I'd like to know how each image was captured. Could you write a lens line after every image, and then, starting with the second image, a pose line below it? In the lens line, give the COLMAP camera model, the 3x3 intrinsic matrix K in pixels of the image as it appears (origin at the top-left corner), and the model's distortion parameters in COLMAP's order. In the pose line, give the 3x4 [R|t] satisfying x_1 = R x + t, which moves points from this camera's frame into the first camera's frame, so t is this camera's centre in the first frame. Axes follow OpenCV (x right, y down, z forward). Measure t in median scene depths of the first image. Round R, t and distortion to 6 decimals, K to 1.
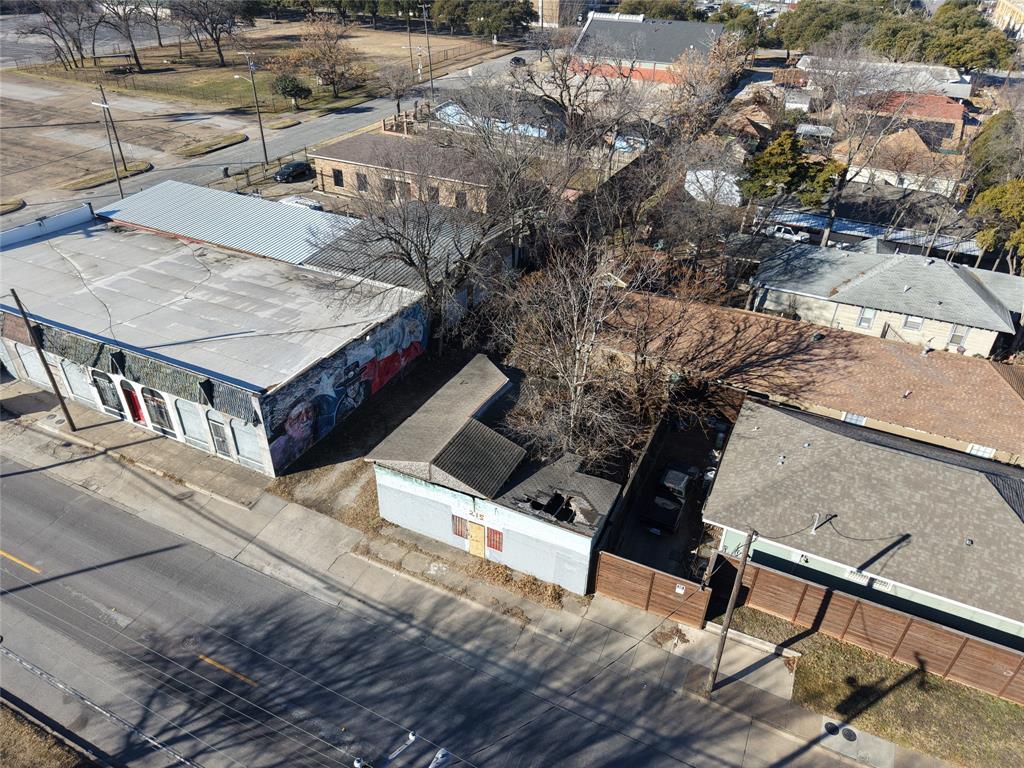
lens RADIAL K [[684.5, 0, 512.0], [0, 684.5, 384.0], [0, 0, 1]] dist [0.004263, -0.002779]
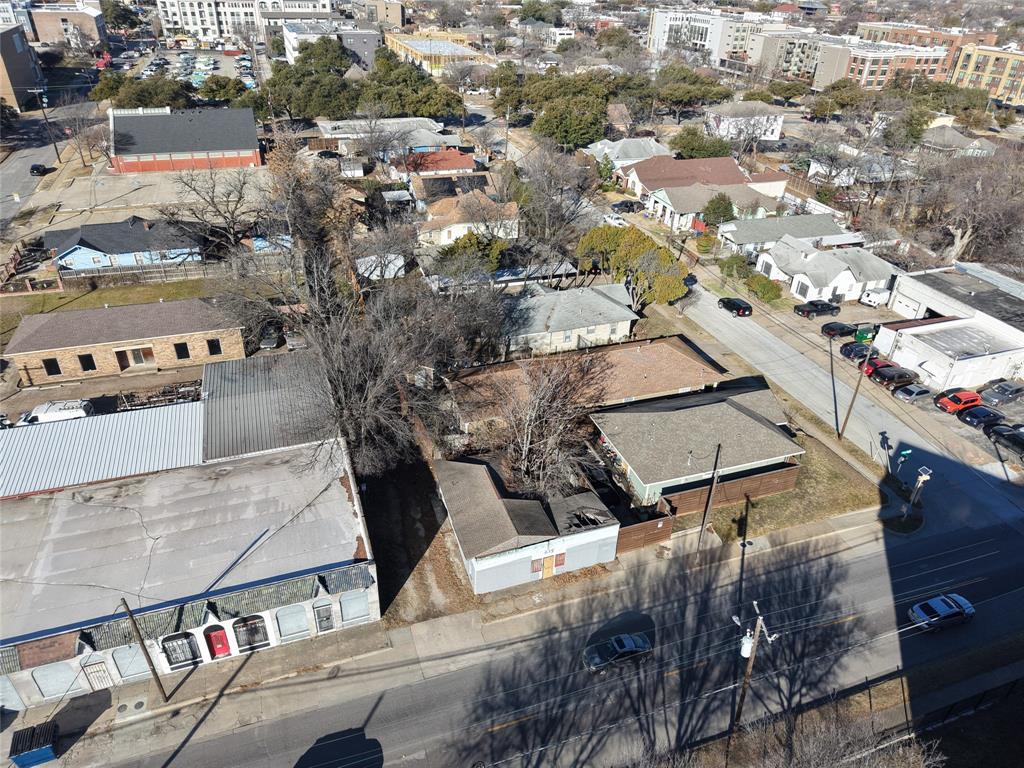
lens RADIAL K [[684.5, 0, 512.0], [0, 684.5, 384.0], [0, 0, 1]] dist [0.004263, -0.002779]
pose [[0.708521, -0.368575, 0.601790, -0.774023], [0.376444, 0.918705, 0.119465, -0.319708], [-0.596899, 0.141897, 0.789669, -0.200032]]
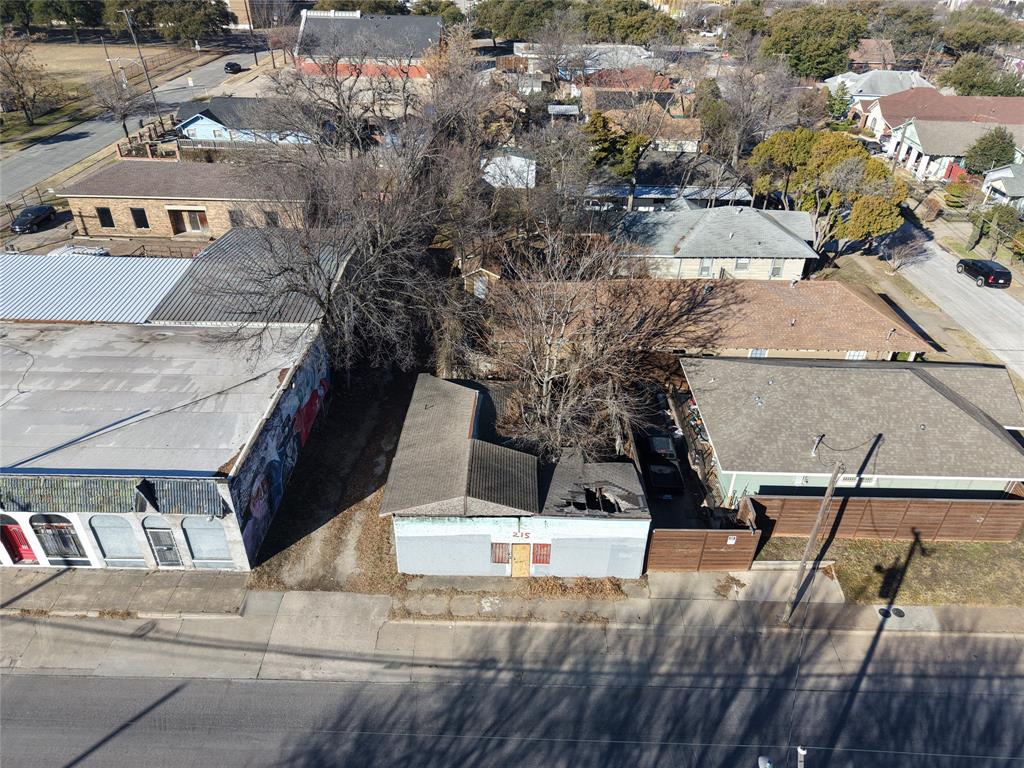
lens RADIAL K [[685.4, 0, 509.8], [0, 685.4, 384.0], [0, 0, 1]] dist [0.004099, -0.001007]
pose [[0.907007, -0.234249, 0.349951, -0.298193], [0.233057, 0.971366, 0.046169, -0.050846], [-0.350745, 0.039683, 0.935630, 0.089684]]
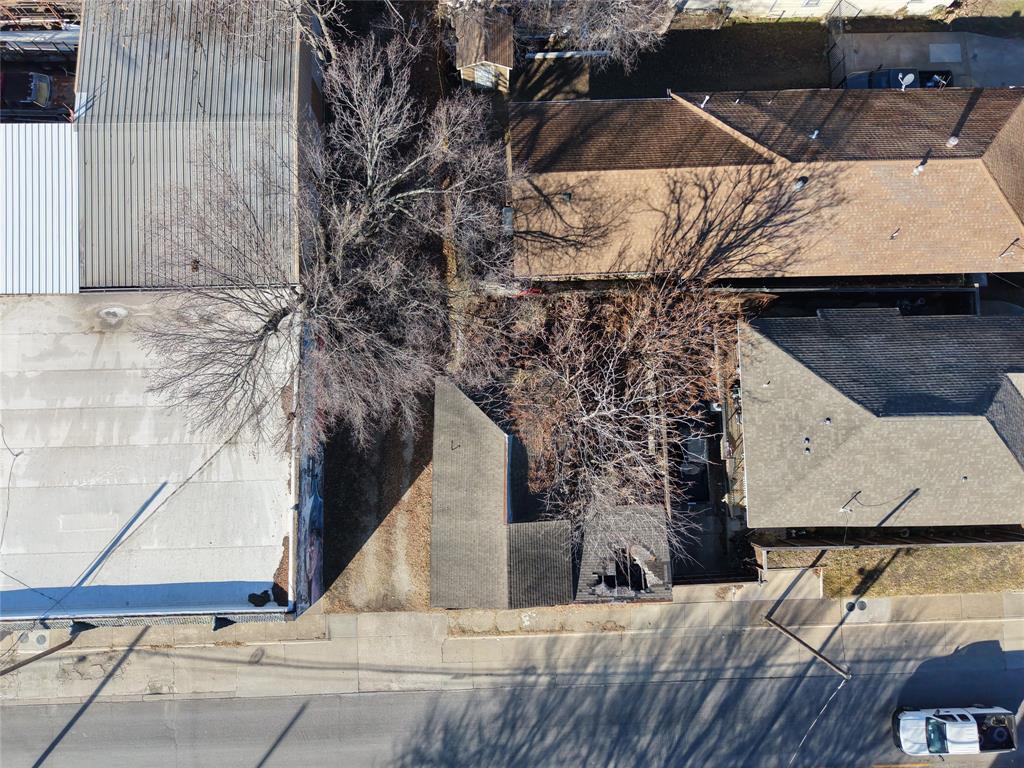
lens RADIAL K [[684.5, 0, 512.0], [0, 684.5, 384.0], [0, 0, 1]] dist [0.004263, -0.002779]
pose [[0.893104, -0.448502, 0.034804, 0.000514], [0.252221, 0.563305, 0.786811, -0.742210], [-0.372492, -0.693926, 0.616211, 0.504949]]
